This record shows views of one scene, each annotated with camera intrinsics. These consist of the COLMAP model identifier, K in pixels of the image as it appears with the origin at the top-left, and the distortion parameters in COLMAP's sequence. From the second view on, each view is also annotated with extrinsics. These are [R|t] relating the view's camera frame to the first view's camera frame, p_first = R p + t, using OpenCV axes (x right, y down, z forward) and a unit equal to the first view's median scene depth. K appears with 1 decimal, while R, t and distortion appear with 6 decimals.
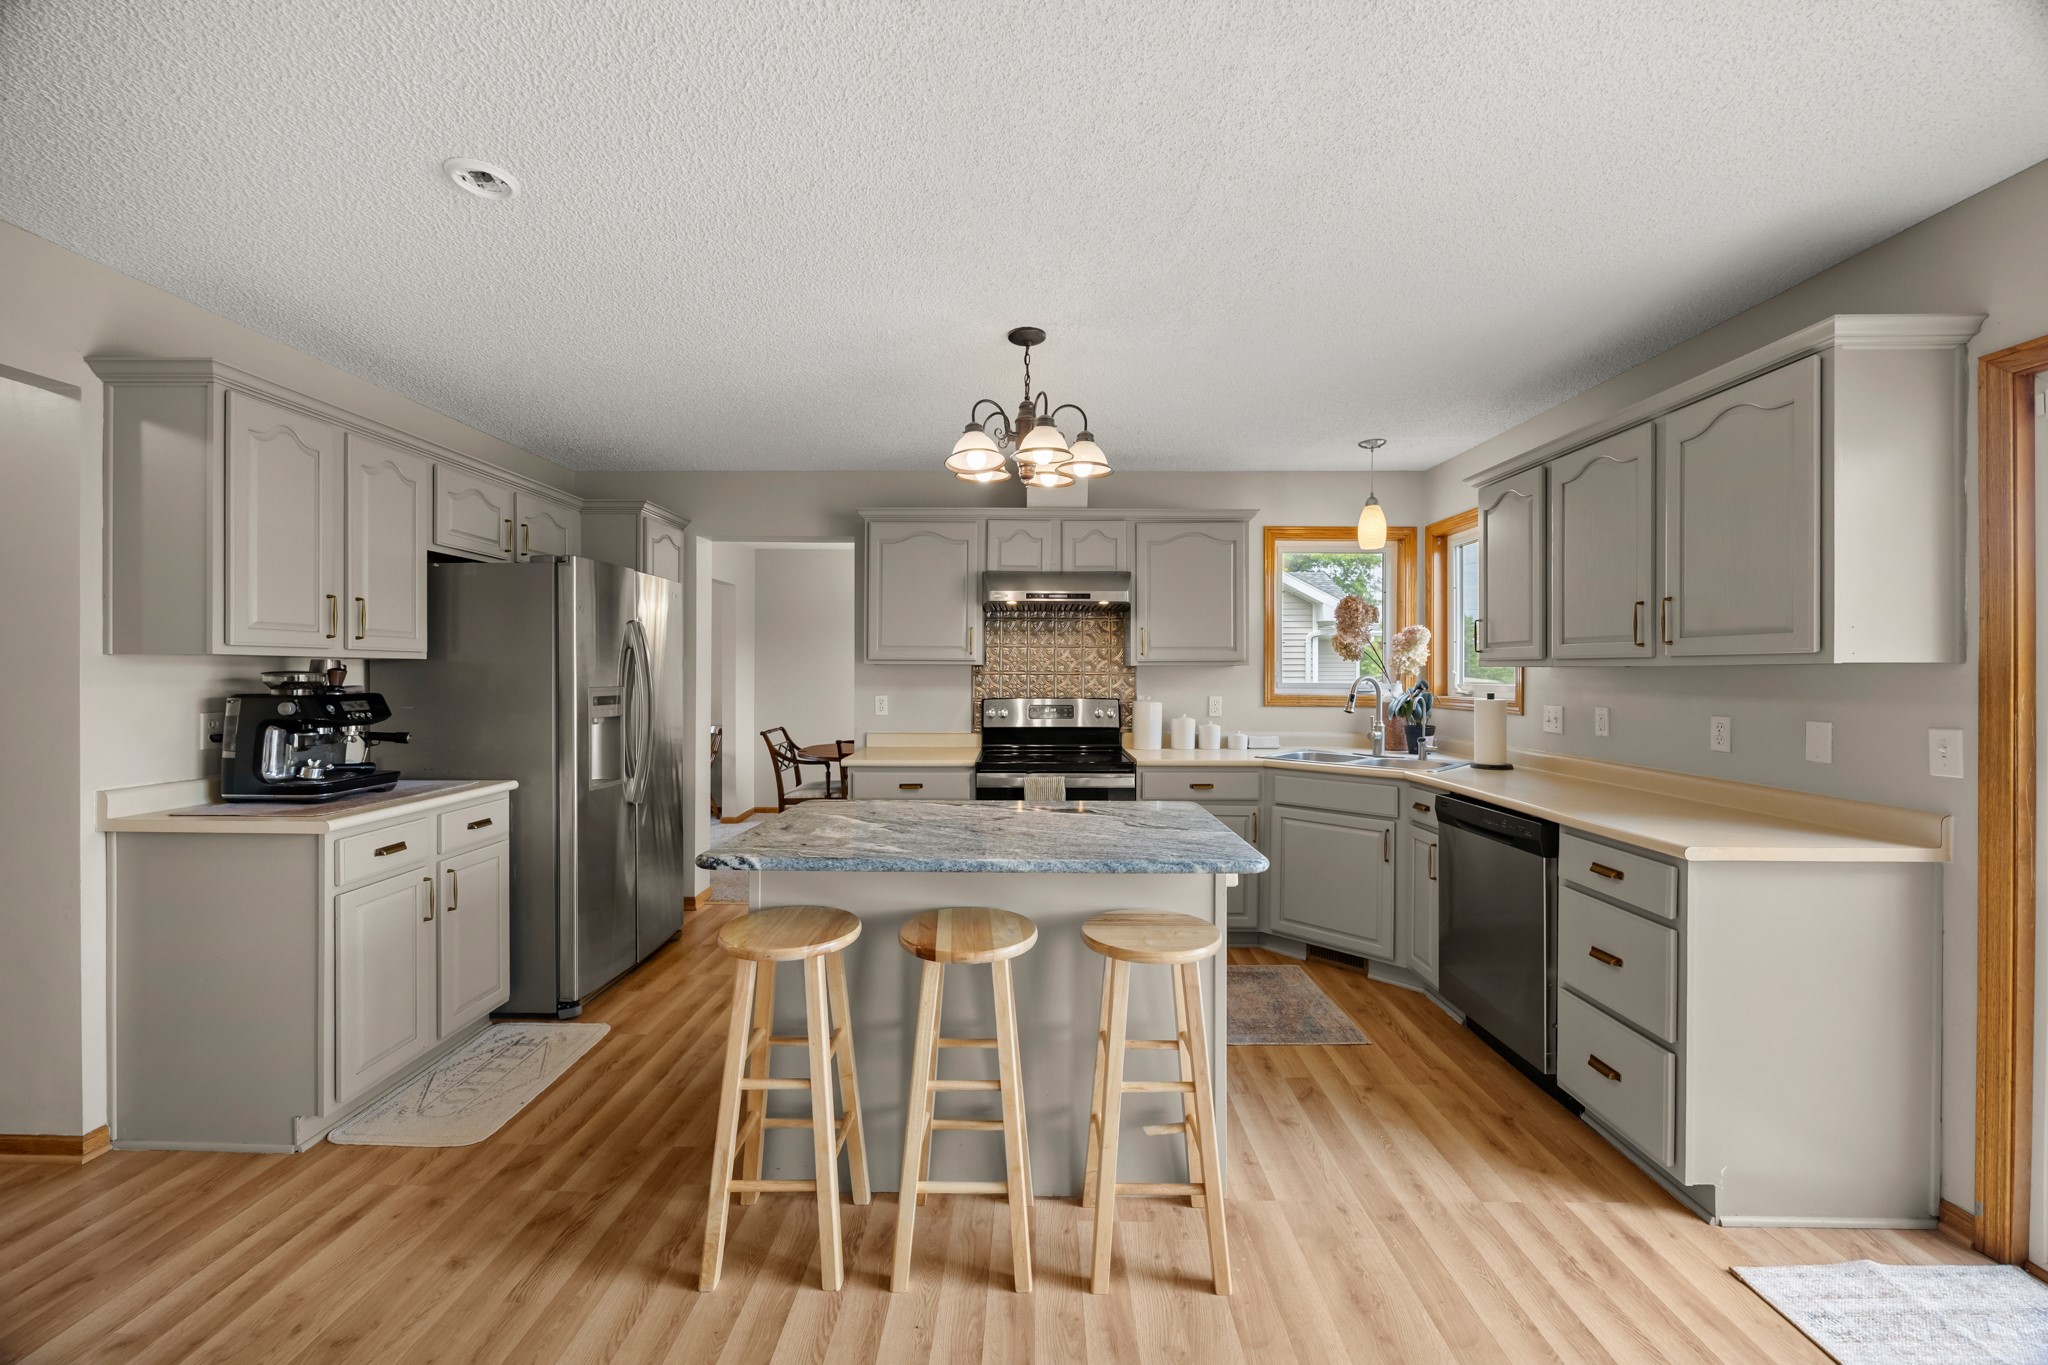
lens RADIAL K [[775.5, 0, 1032.1], [0, 775.5, 678.1], [0, 0, 1]] dist [-0.004328, 0.000230]
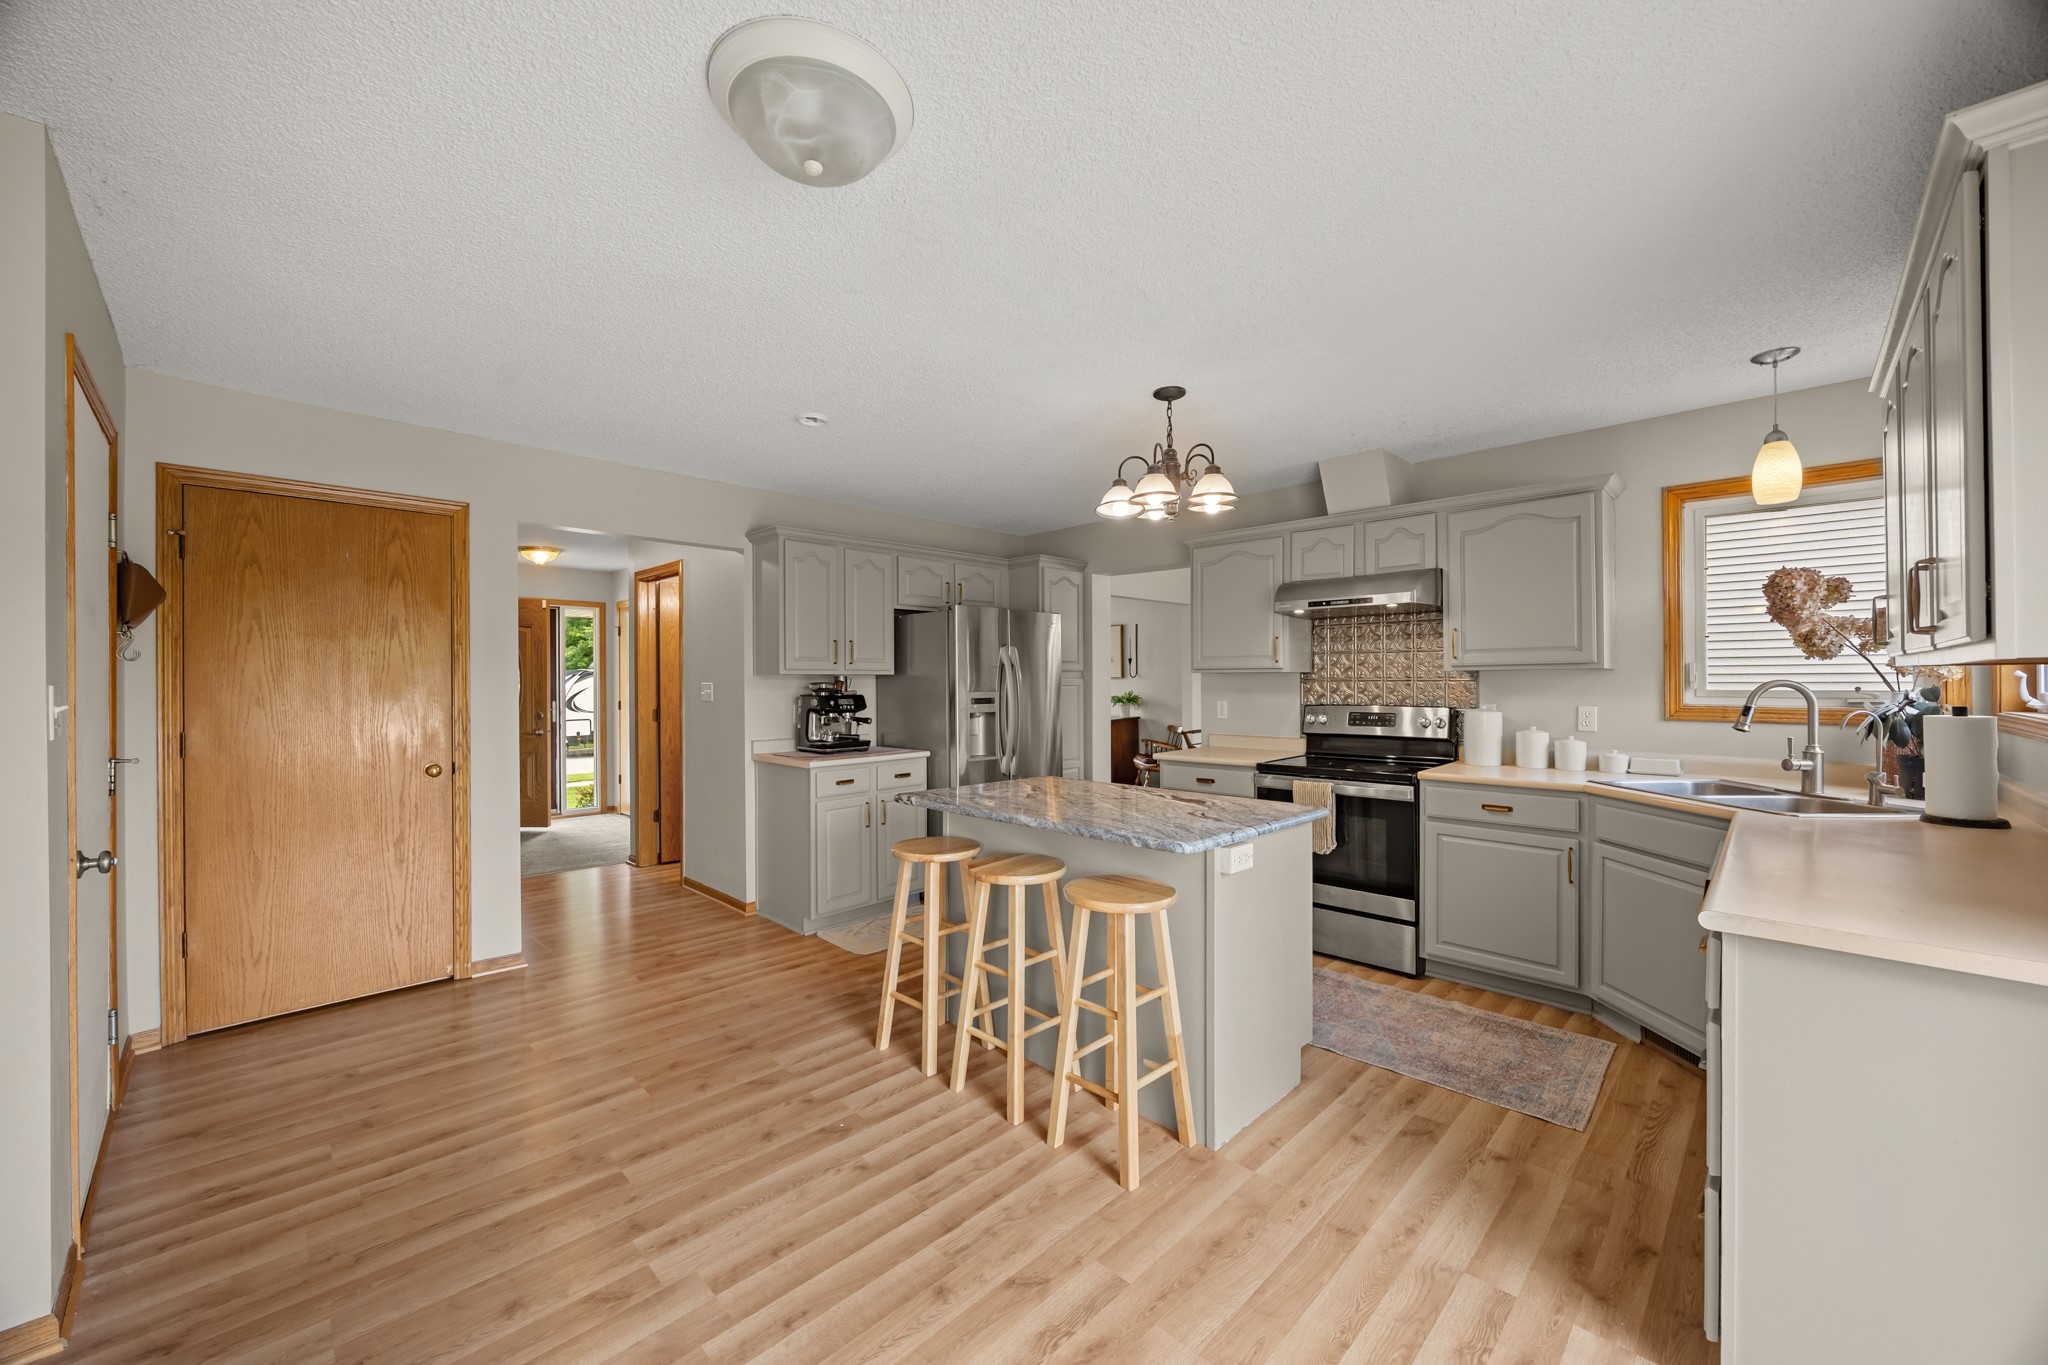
lens RADIAL K [[775.5, 0, 1020.8], [0, 775.5, 681.9], [0, 0, 1]] dist [-0.004328, 0.000230]
pose [[0.715857, -0.005664, -0.698224, 0.634048], [0.001954, 0.999979, -0.006108, 0.002412], [0.698244, 0.003008, 0.715854, 0.004224]]
